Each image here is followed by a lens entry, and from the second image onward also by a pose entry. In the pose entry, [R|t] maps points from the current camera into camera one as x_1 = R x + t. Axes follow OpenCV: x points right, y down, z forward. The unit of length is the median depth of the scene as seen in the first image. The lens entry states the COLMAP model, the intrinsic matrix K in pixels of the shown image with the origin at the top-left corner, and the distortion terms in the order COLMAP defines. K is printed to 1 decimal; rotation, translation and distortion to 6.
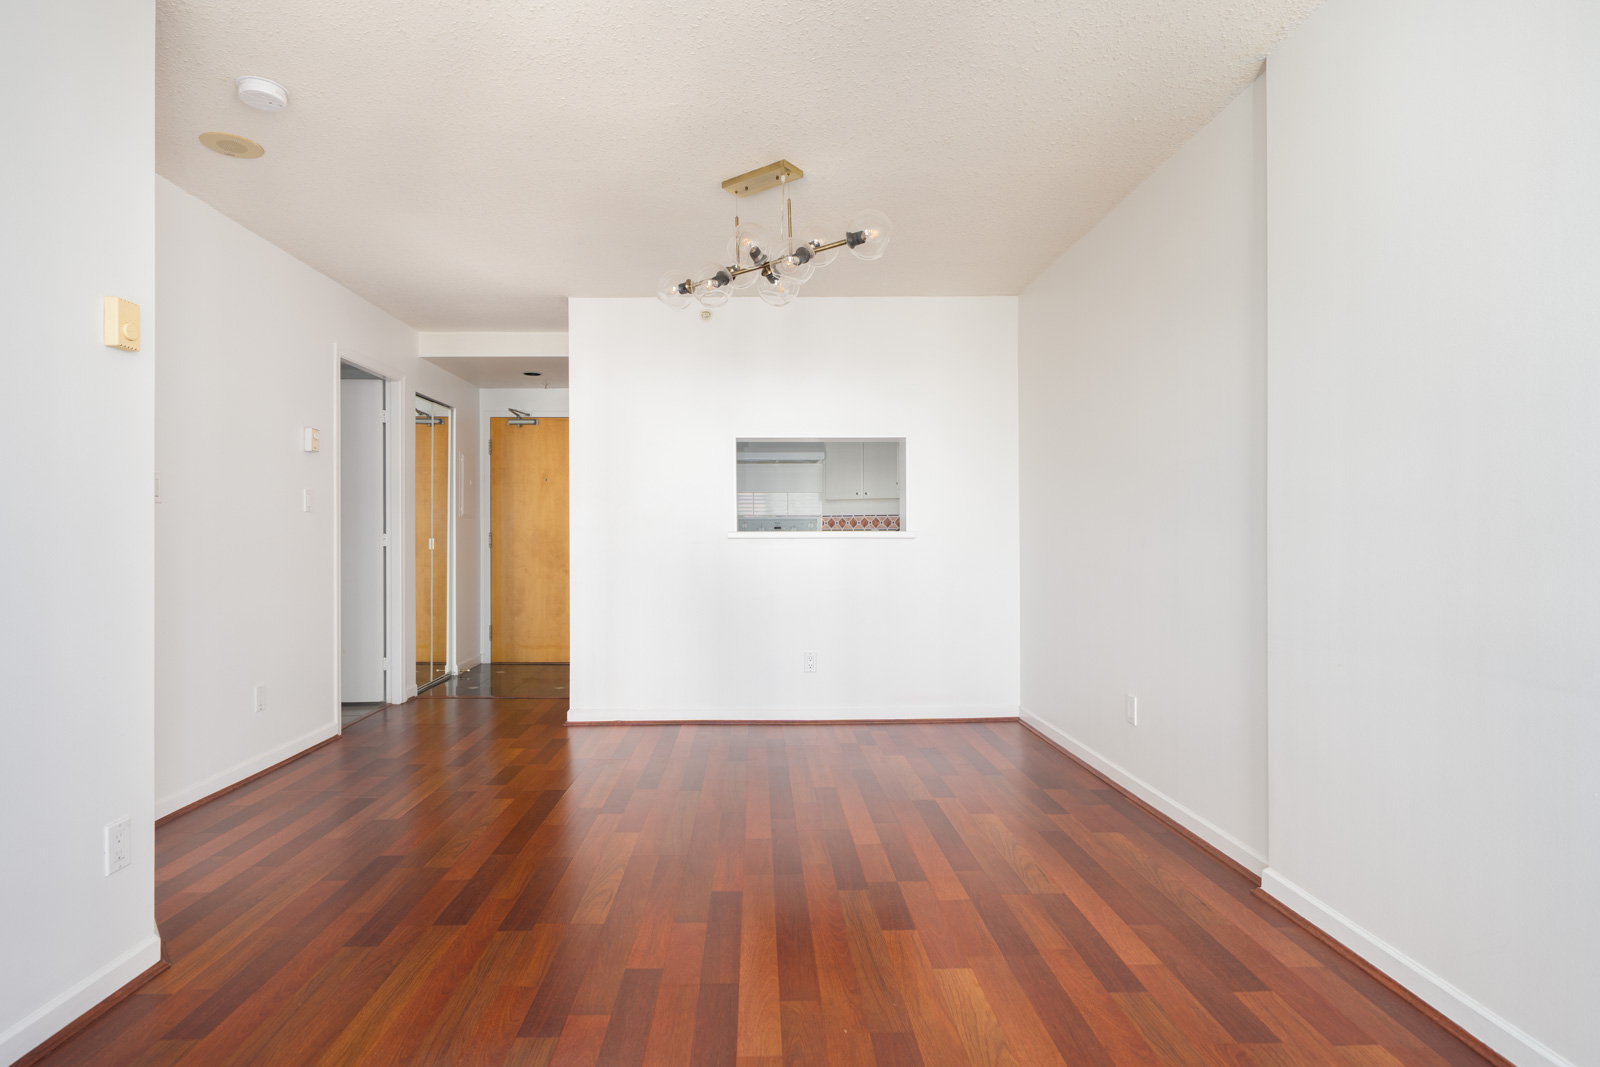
lens RADIAL K [[812.9, 0, 765.2], [0, 812.9, 529.9], [0, 0, 1]] dist [0.001191, -0.000036]
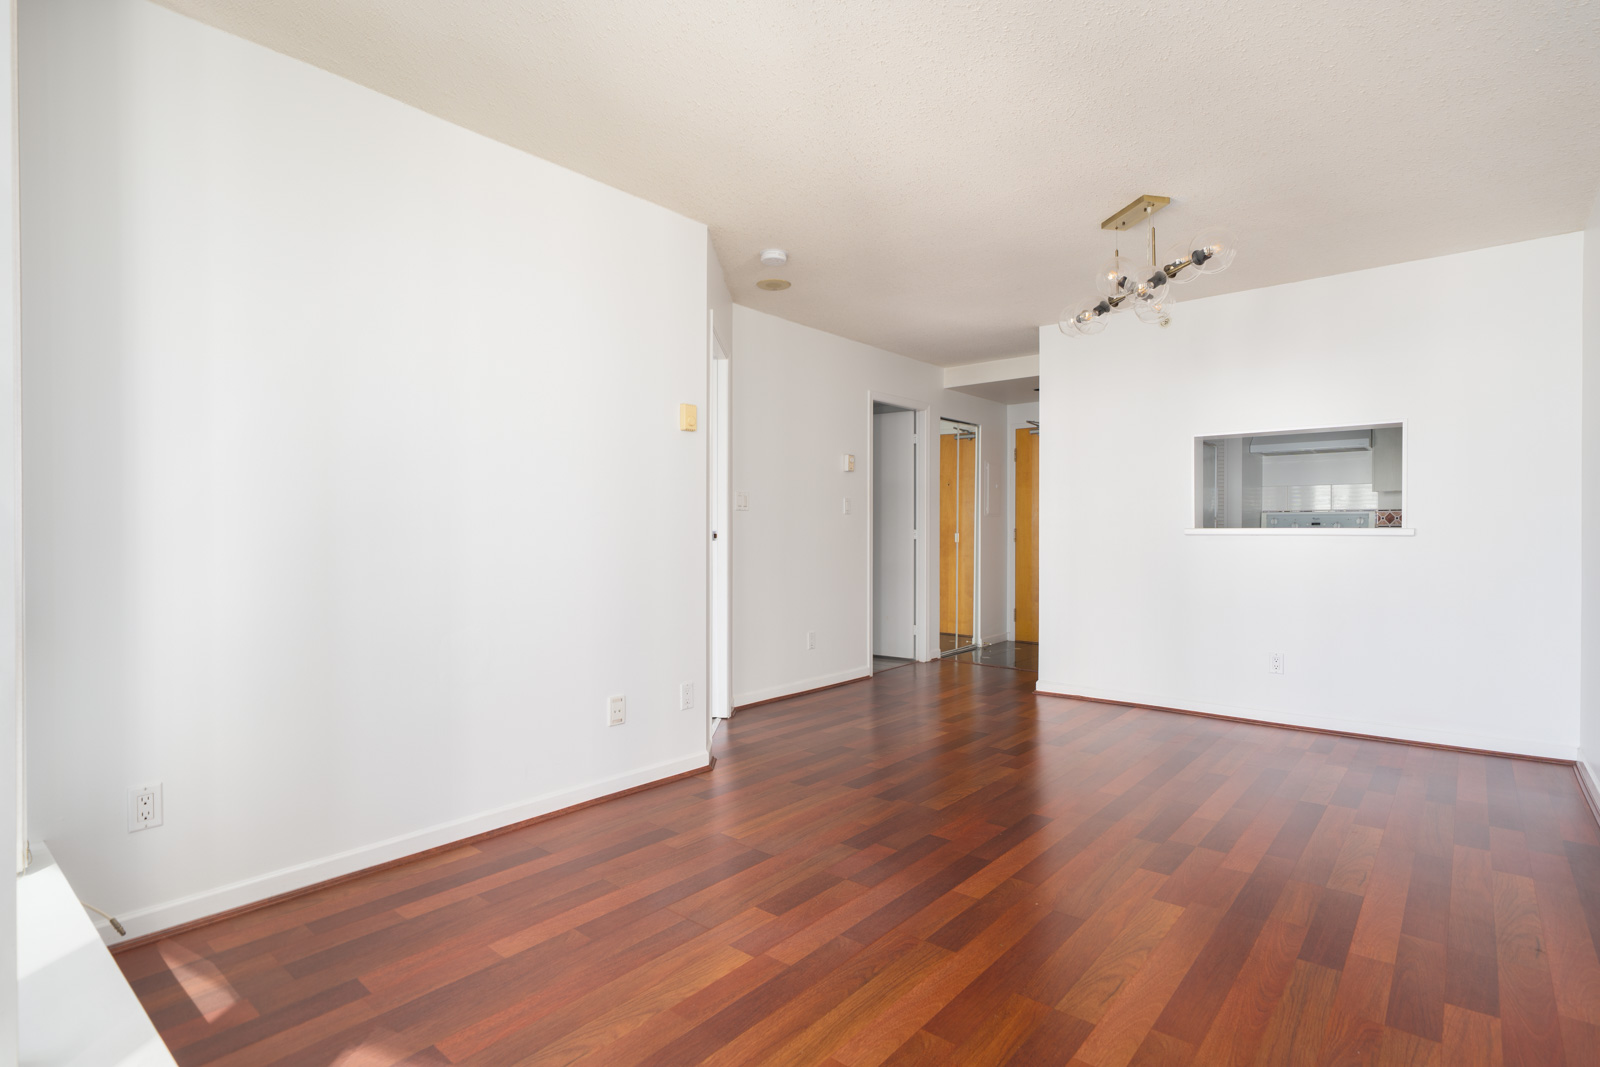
lens RADIAL K [[797.1, 0, 800.0], [0, 797.1, 533.5], [0, 0, 1]] dist [0.000379, 0.000442]
pose [[0.757337, 0.005261, -0.653003, 0.244313], [0.001271, 0.999954, 0.009530, -0.001584], [0.653023, -0.008047, 0.757296, -0.089149]]
